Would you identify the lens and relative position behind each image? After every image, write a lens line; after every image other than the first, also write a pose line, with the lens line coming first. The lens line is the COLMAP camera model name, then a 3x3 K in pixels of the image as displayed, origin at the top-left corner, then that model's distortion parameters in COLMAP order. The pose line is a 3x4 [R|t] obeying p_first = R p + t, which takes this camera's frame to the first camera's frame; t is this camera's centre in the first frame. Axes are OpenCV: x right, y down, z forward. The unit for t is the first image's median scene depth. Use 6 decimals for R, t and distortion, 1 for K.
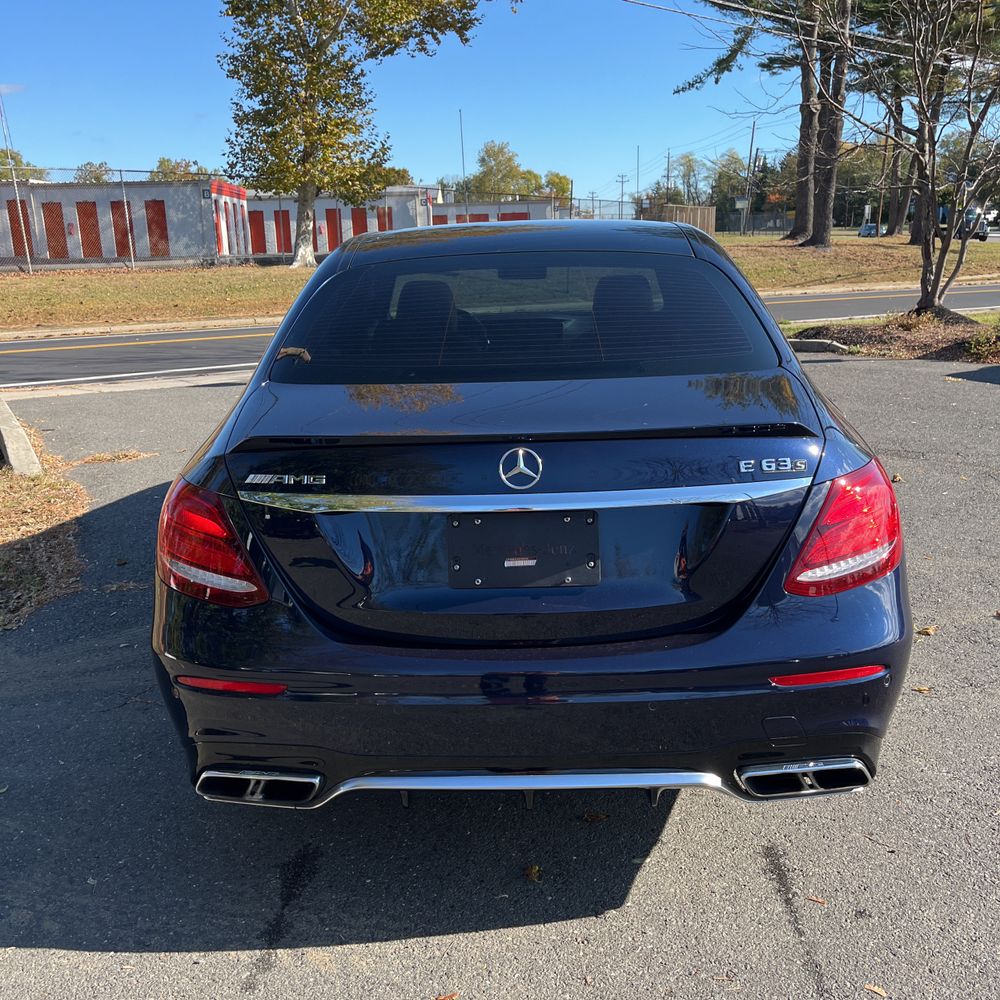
lens RADIAL K [[1007.2, 0, 496.9], [0, 1007.2, 501.5], [0, 0, 1]] dist [0.020066, 0.000000]
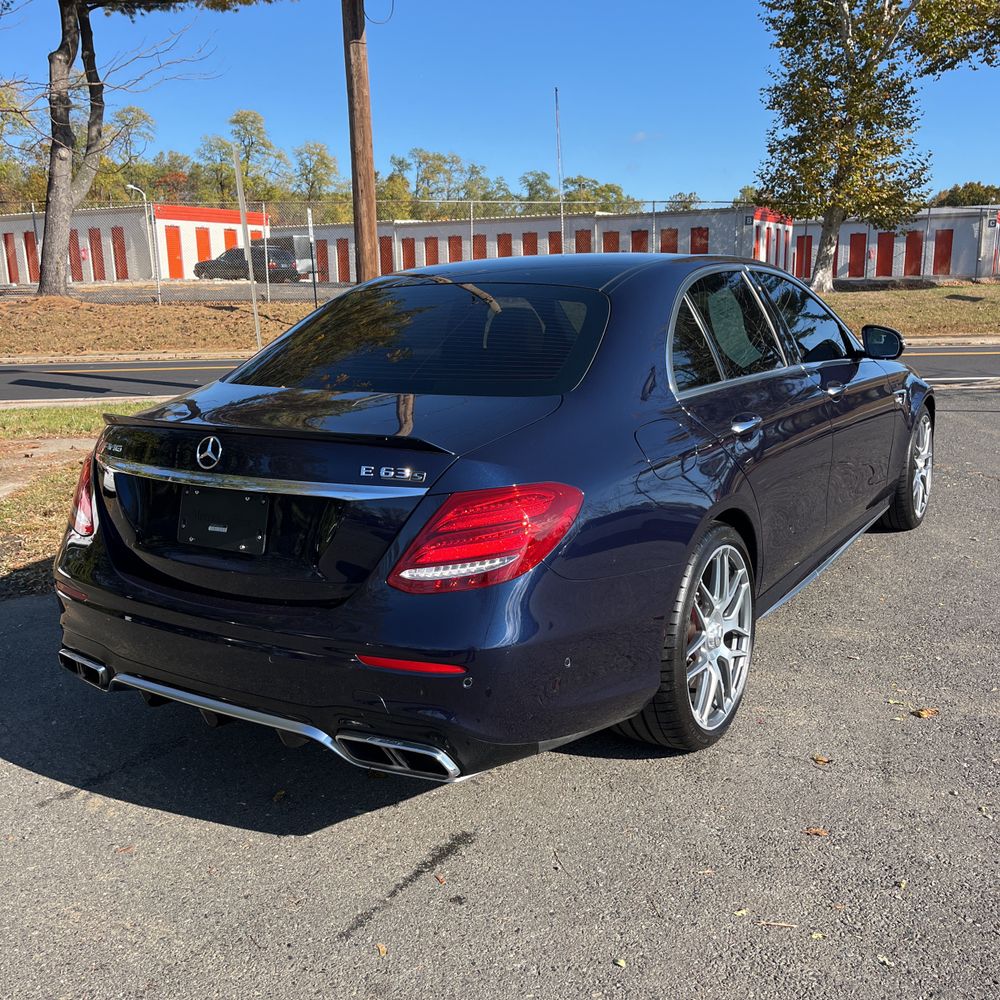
lens RADIAL K [[1007.2, 0, 504.9], [0, 1007.2, 497.7], [0, 0, 1]] dist [0.020066, 0.000000]
pose [[0.861569, 0.115396, -0.494350, 0.054773], [-0.128440, 0.991688, 0.007641, -0.001923], [0.491123, 0.056911, 0.869229, 0.004214]]
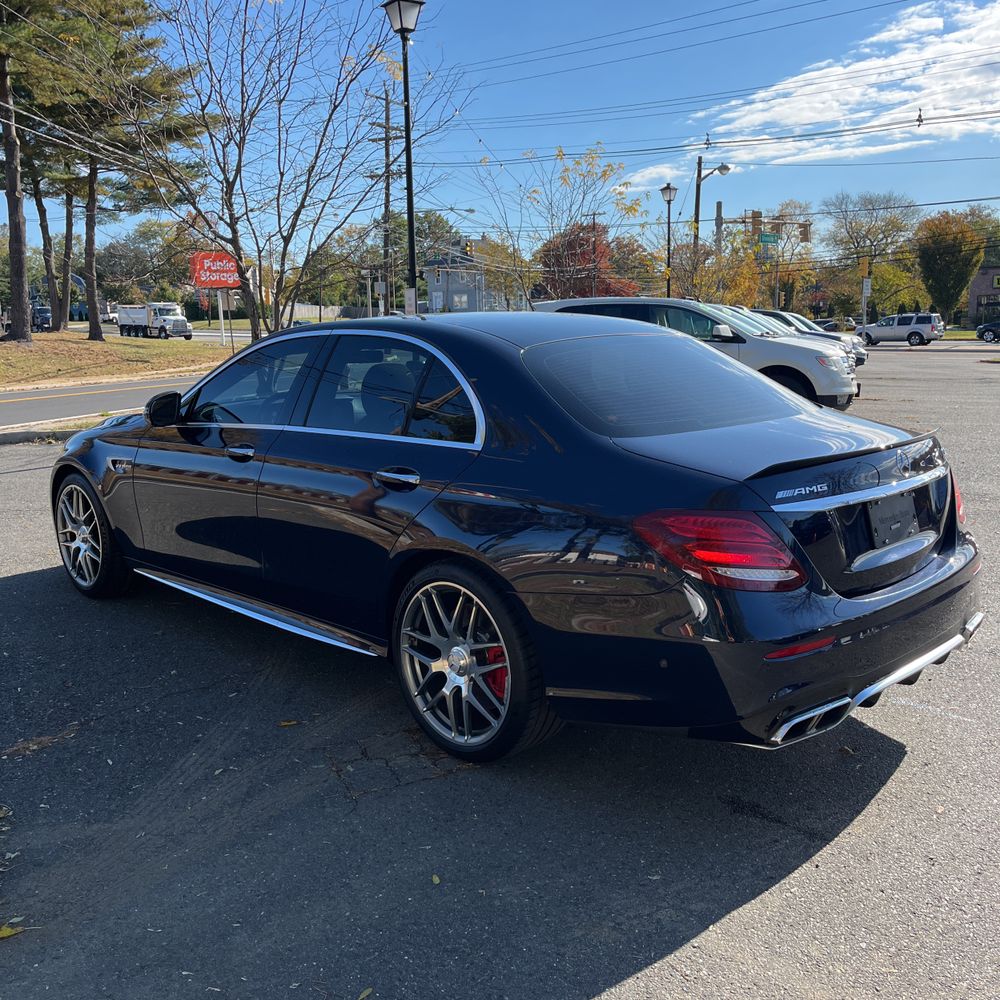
lens RADIAL K [[1007.2, 0, 503.1], [0, 1007.2, 502.2], [0, 0, 1]] dist [0.020066, 0.000000]
pose [[0.690531, -0.115645, 0.713998, -0.087491], [0.179667, 0.983621, -0.014446, -0.003487], [-0.700633, 0.138258, 0.699998, 0.018914]]
